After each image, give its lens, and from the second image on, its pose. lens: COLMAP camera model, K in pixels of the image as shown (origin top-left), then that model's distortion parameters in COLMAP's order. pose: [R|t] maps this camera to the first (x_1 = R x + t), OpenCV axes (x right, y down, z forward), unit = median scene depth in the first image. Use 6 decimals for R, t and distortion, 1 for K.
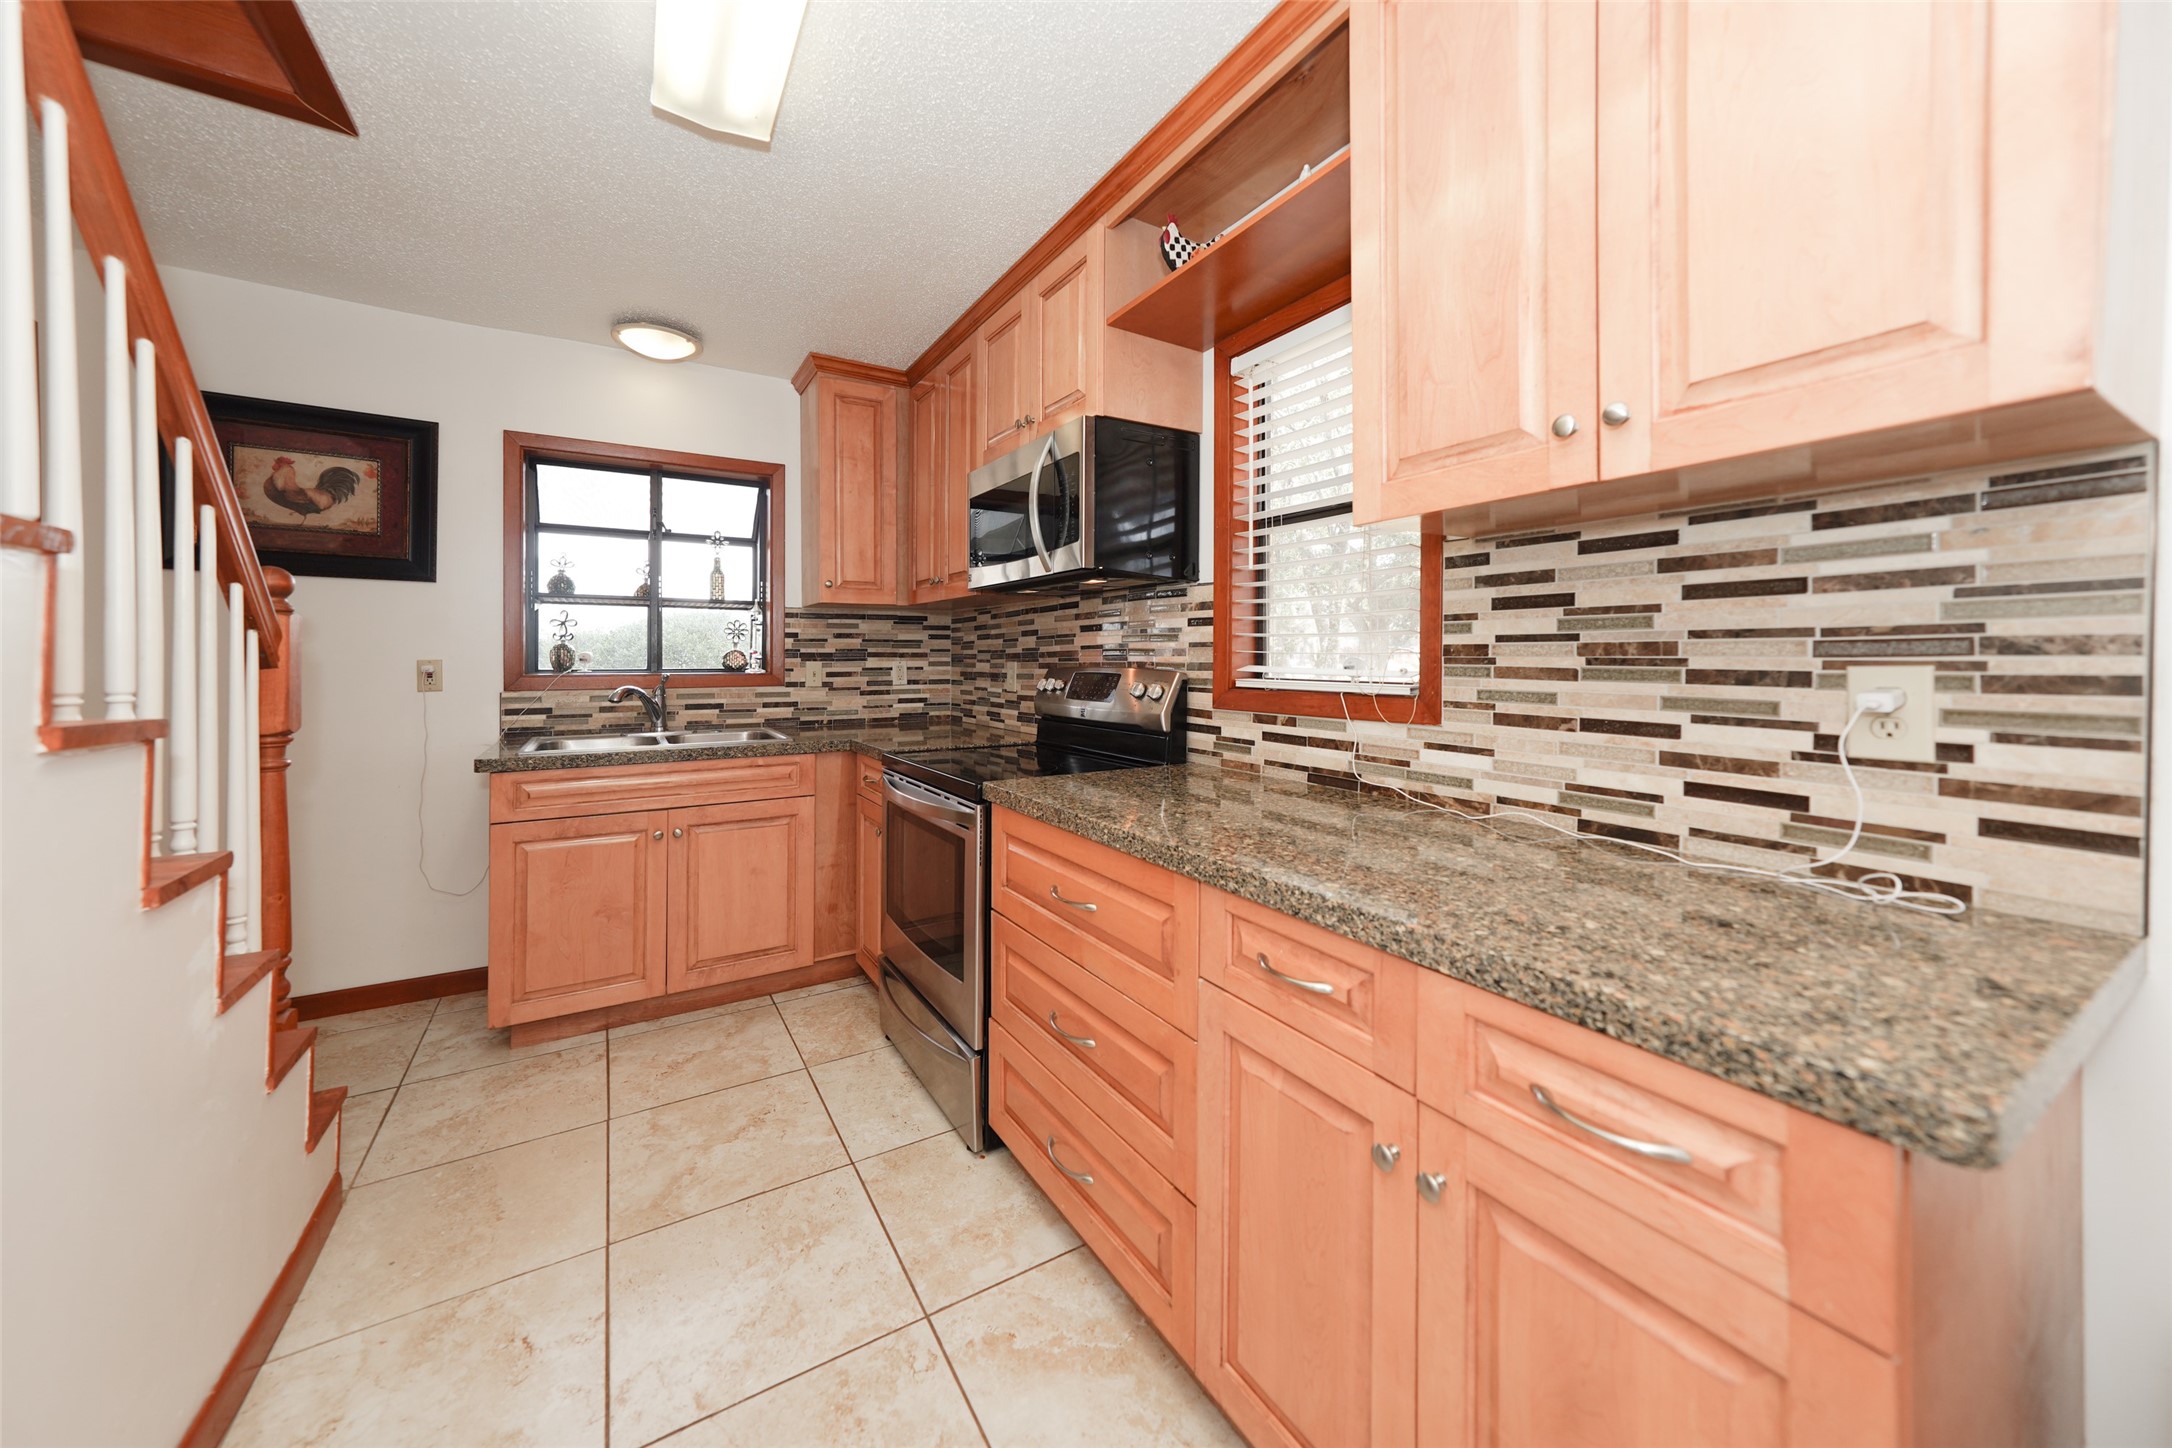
lens RADIAL K [[755.7, 0, 1050.7], [0, 755.7, 648.7], [0, 0, 1]] dist [-0.002421, 0.000388]
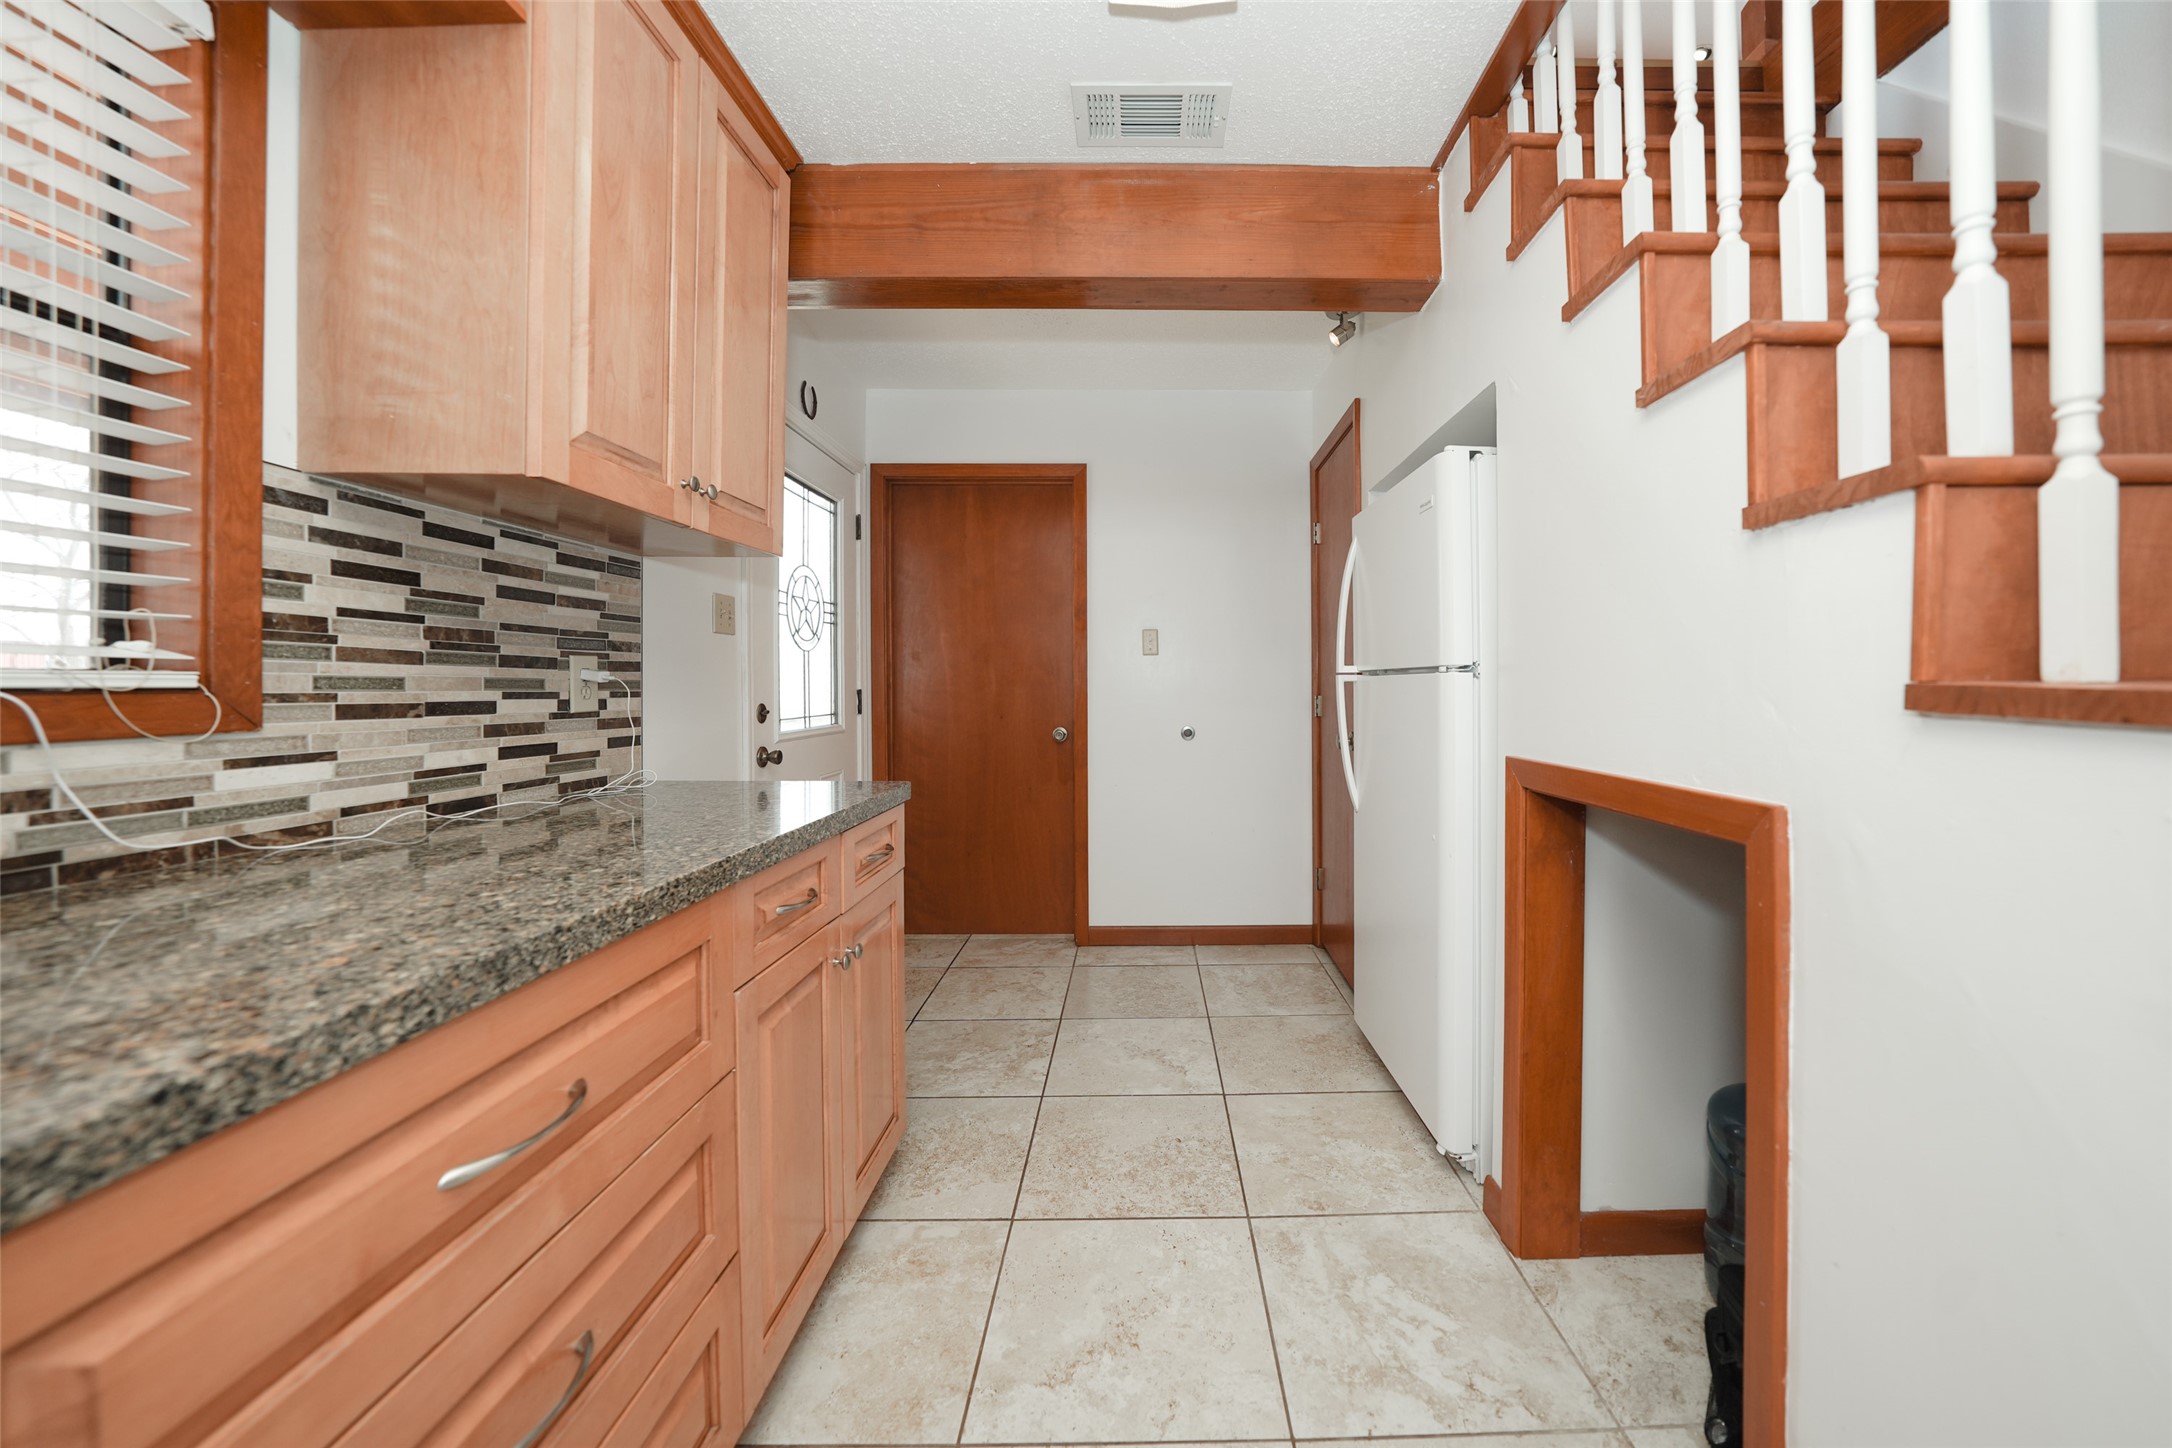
lens RADIAL K [[809.0, 0, 1106.3], [0, 809.0, 695.9], [0, 0, 1]] dist [-0.030389, 0.001226]
pose [[-0.842743, -0.003720, 0.538303, -0.575966], [-0.004490, 0.999990, -0.000118, 0.076935], [-0.538297, -0.002517, -0.842752, 1.346741]]
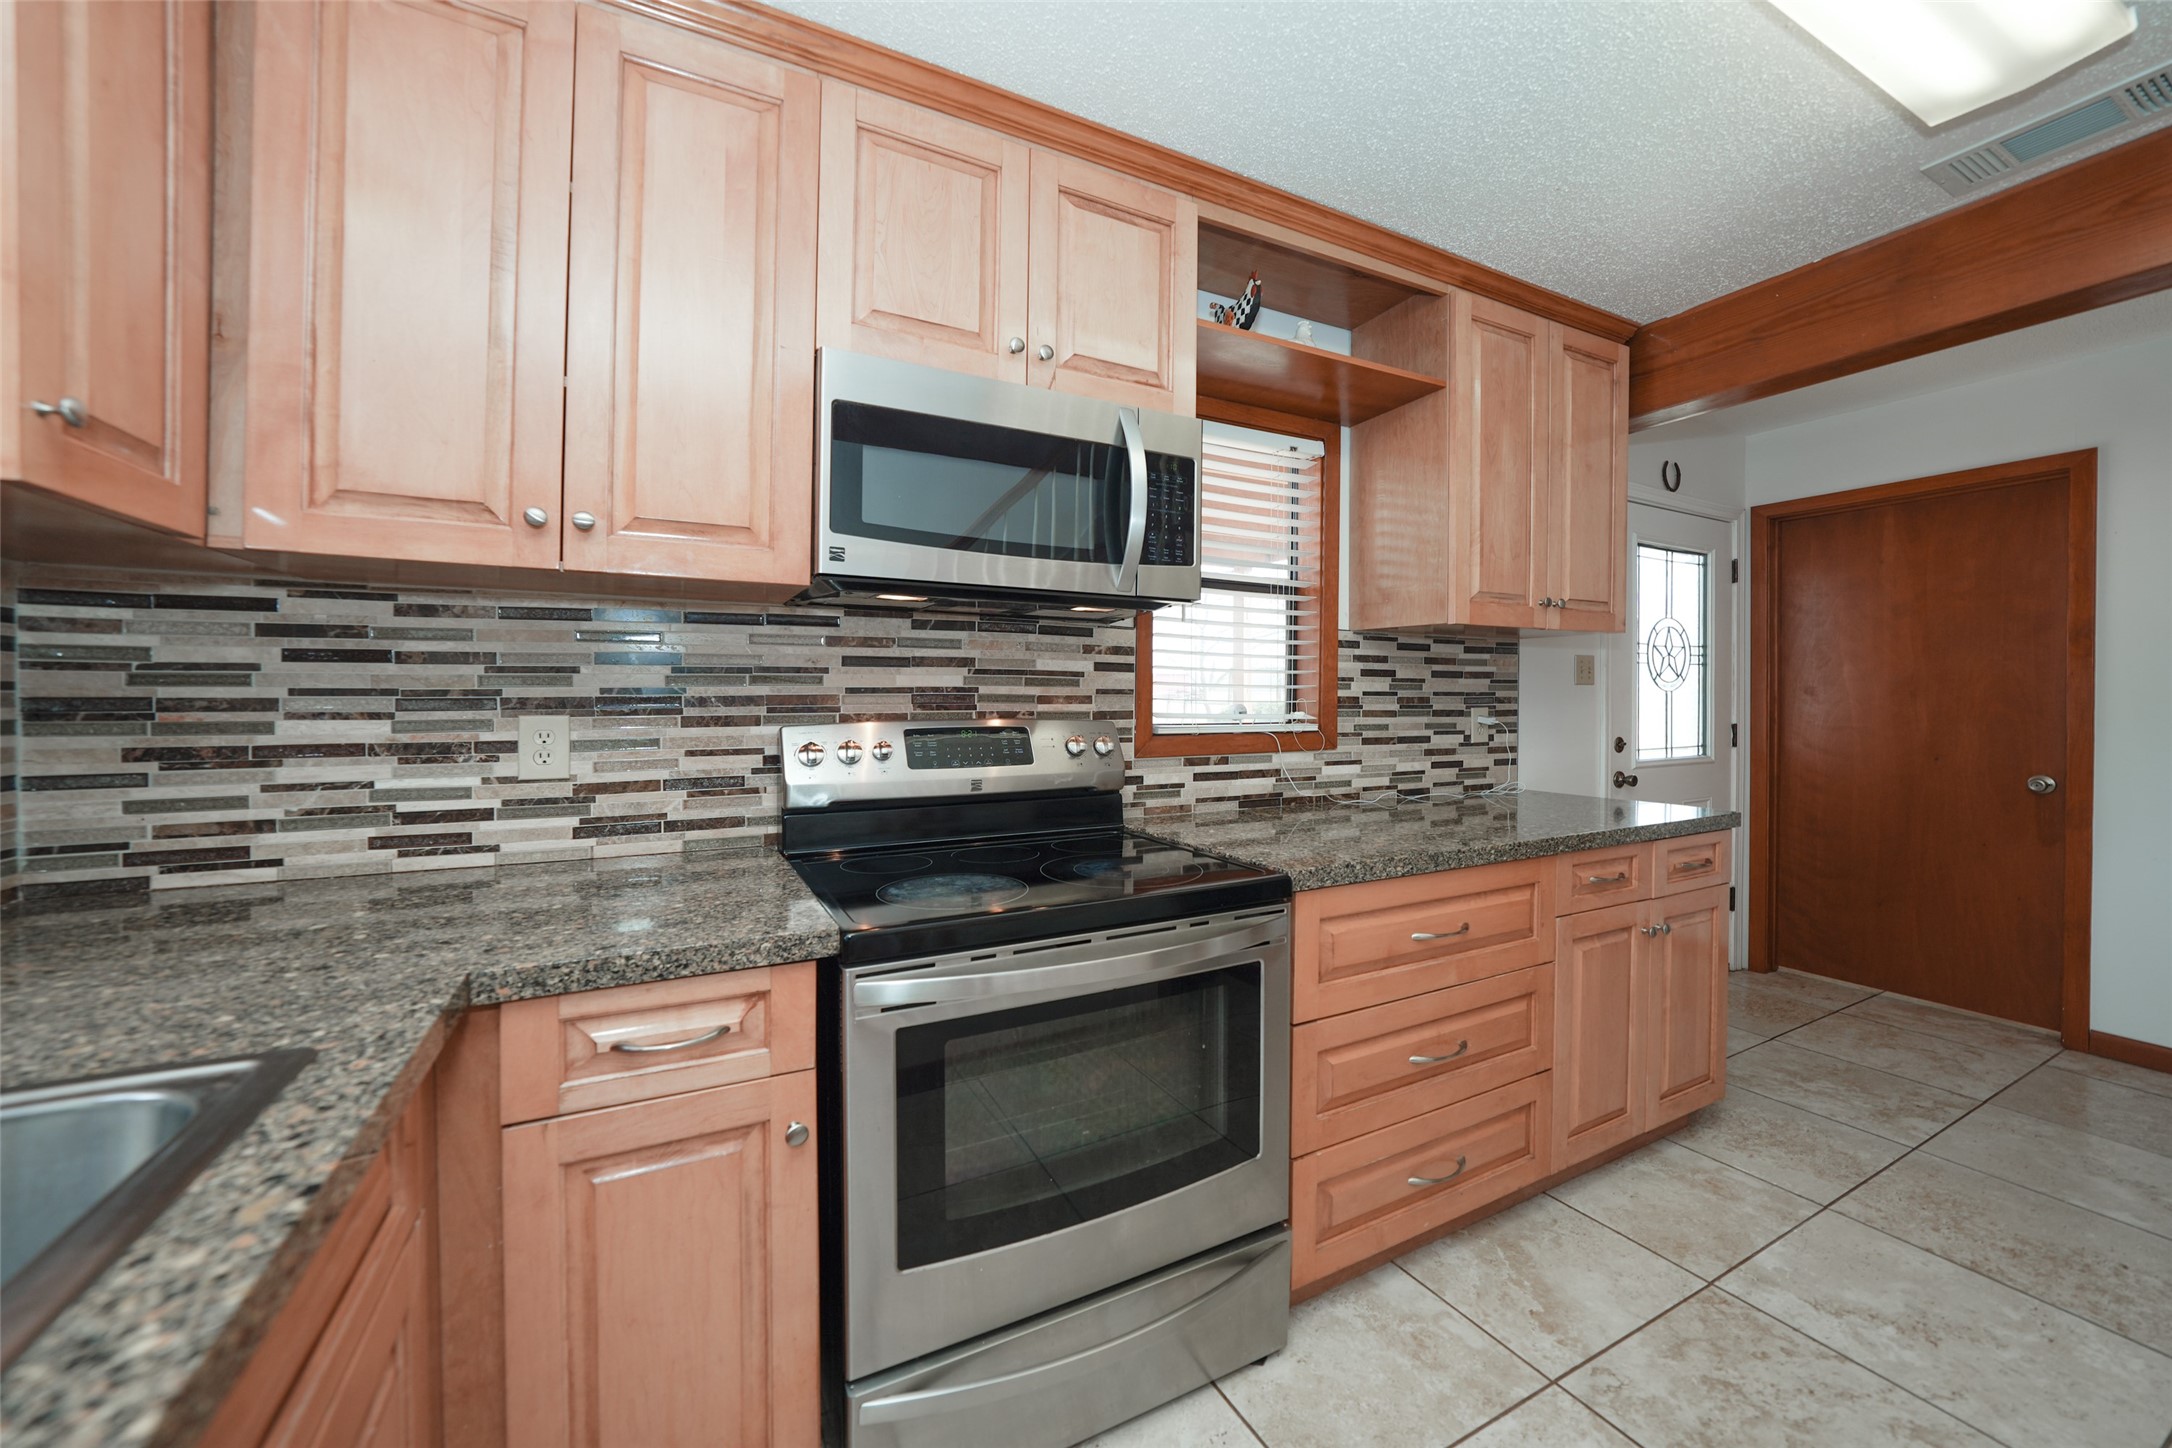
lens RADIAL K [[755.7, 0, 1073.3], [0, 755.7, 718.2], [0, 0, 1]] dist [-0.002421, 0.000388]
pose [[0.082511, -0.018494, 0.996419, -1.208761], [-0.009218, 0.999771, 0.019320, 0.015994], [-0.996548, -0.010779, 0.082322, 1.602765]]
